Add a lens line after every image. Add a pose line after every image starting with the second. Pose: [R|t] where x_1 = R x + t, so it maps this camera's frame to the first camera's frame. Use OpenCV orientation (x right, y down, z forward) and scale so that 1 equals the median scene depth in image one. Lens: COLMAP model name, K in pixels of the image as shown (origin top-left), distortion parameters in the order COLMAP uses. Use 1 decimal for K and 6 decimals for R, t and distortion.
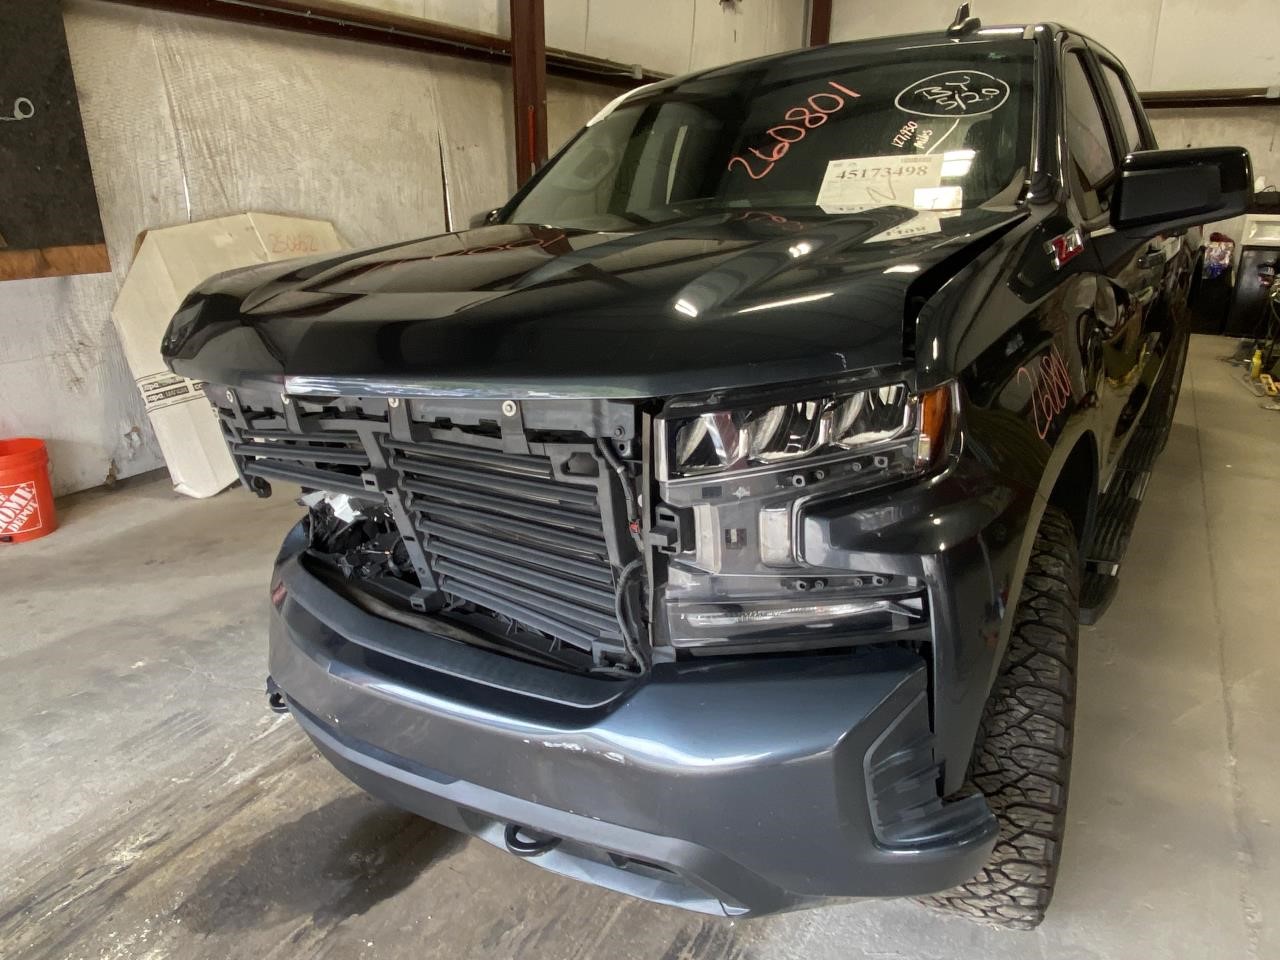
lens RADIAL K [[886.1, 0, 640.6], [0, 886.1, 484.9], [0, 0, 1]] dist [0.031897, -0.029079]
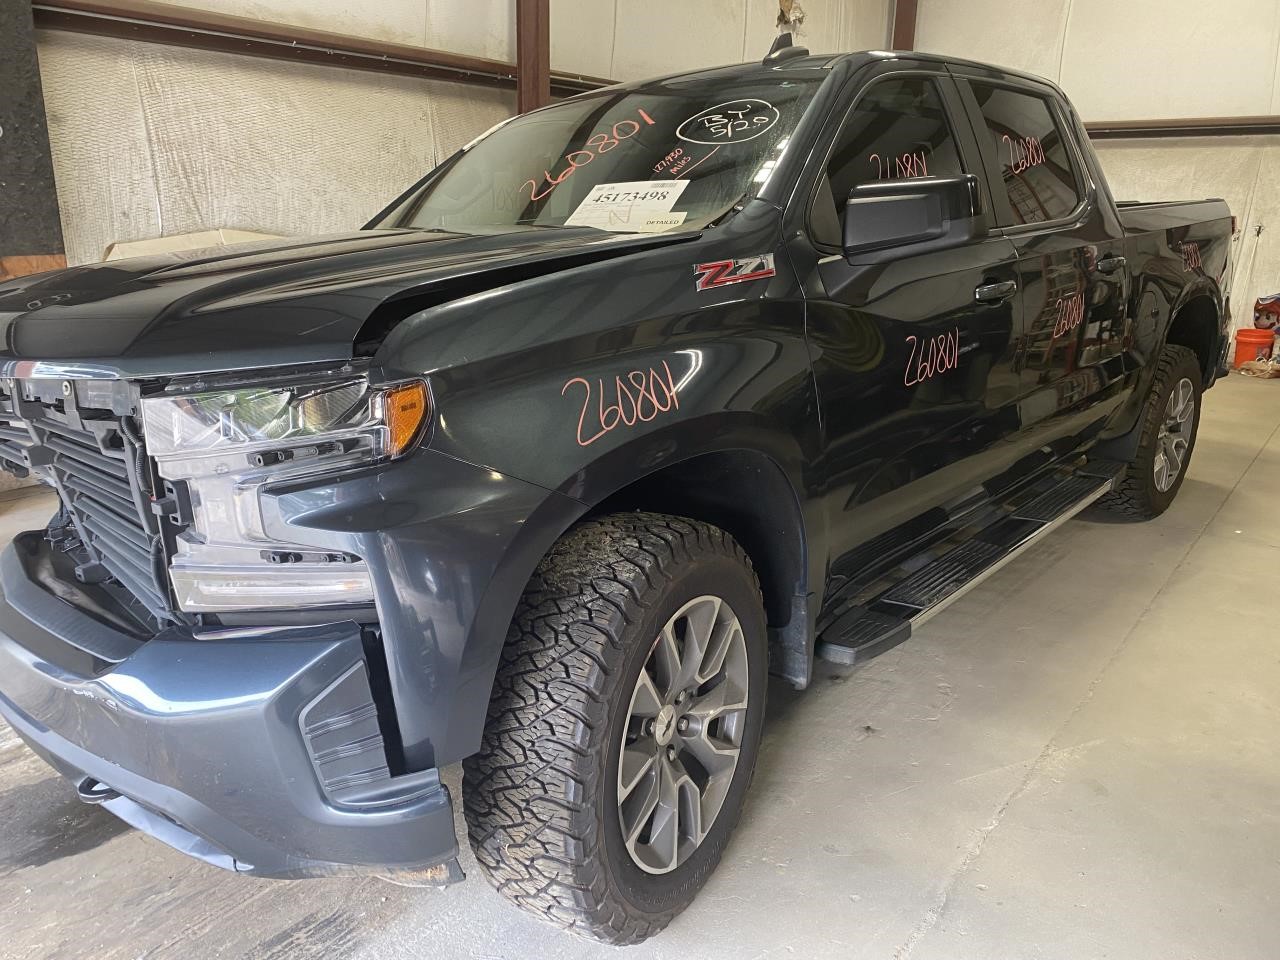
lens RADIAL K [[969.2, 0, 636.7], [0, 969.2, 470.8], [0, 0, 1]] dist [0.024951, -0.016275]
pose [[0.988723, 0.052116, -0.140393, 0.316358], [-0.061030, 0.996334, -0.059948, 0.020269], [0.136754, 0.067840, 0.988279, -0.054698]]
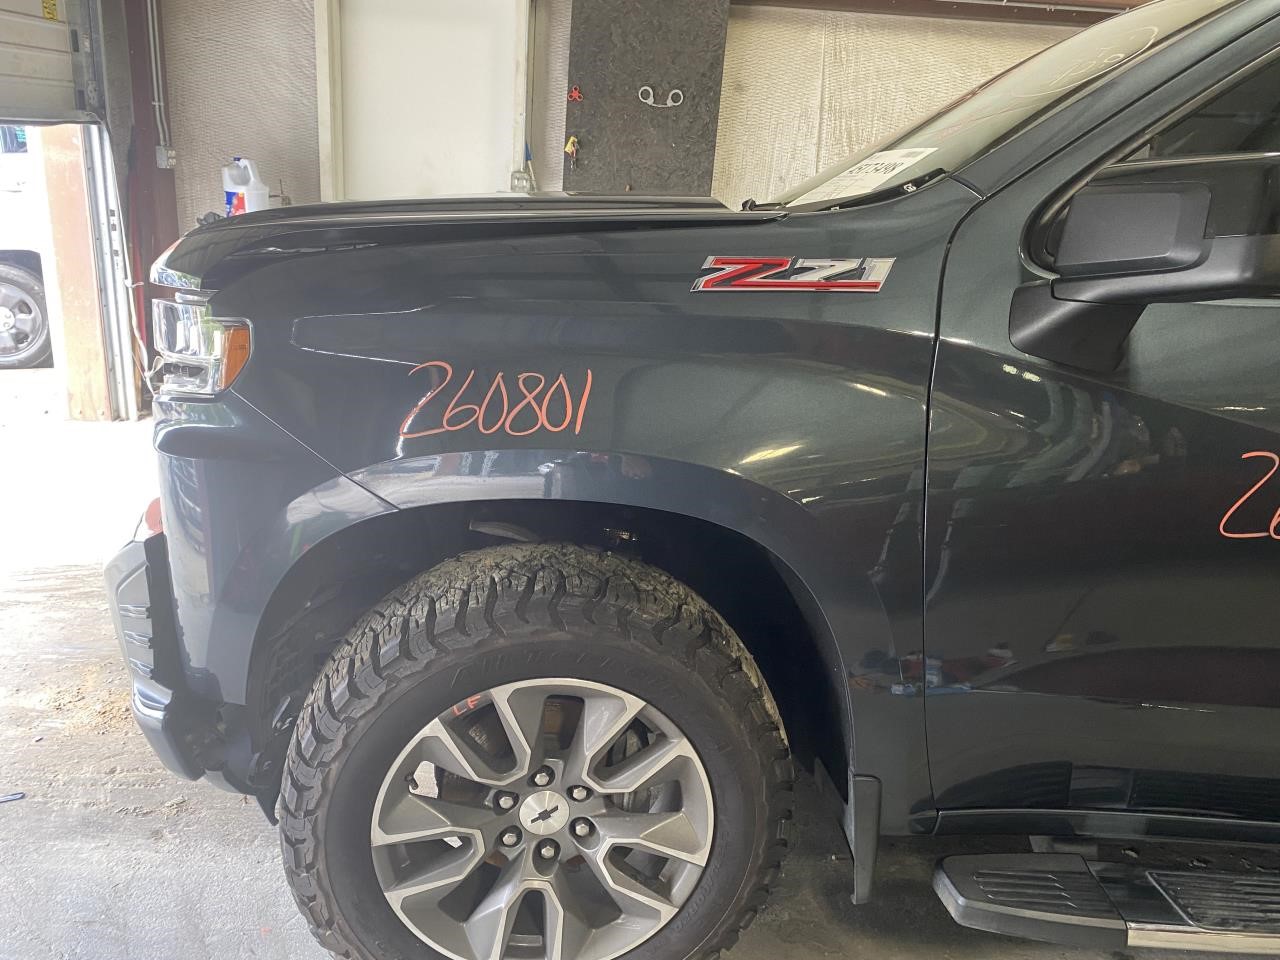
lens RADIAL K [[969.2, 0, 644.0], [0, 969.2, 487.7], [0, 0, 1]] dist [0.024951, -0.016275]
pose [[0.496707, 0.319778, -0.806861, 0.661065], [-0.345575, 0.925648, 0.154120, -0.118286], [0.796153, 0.202279, 0.570283, 0.320199]]
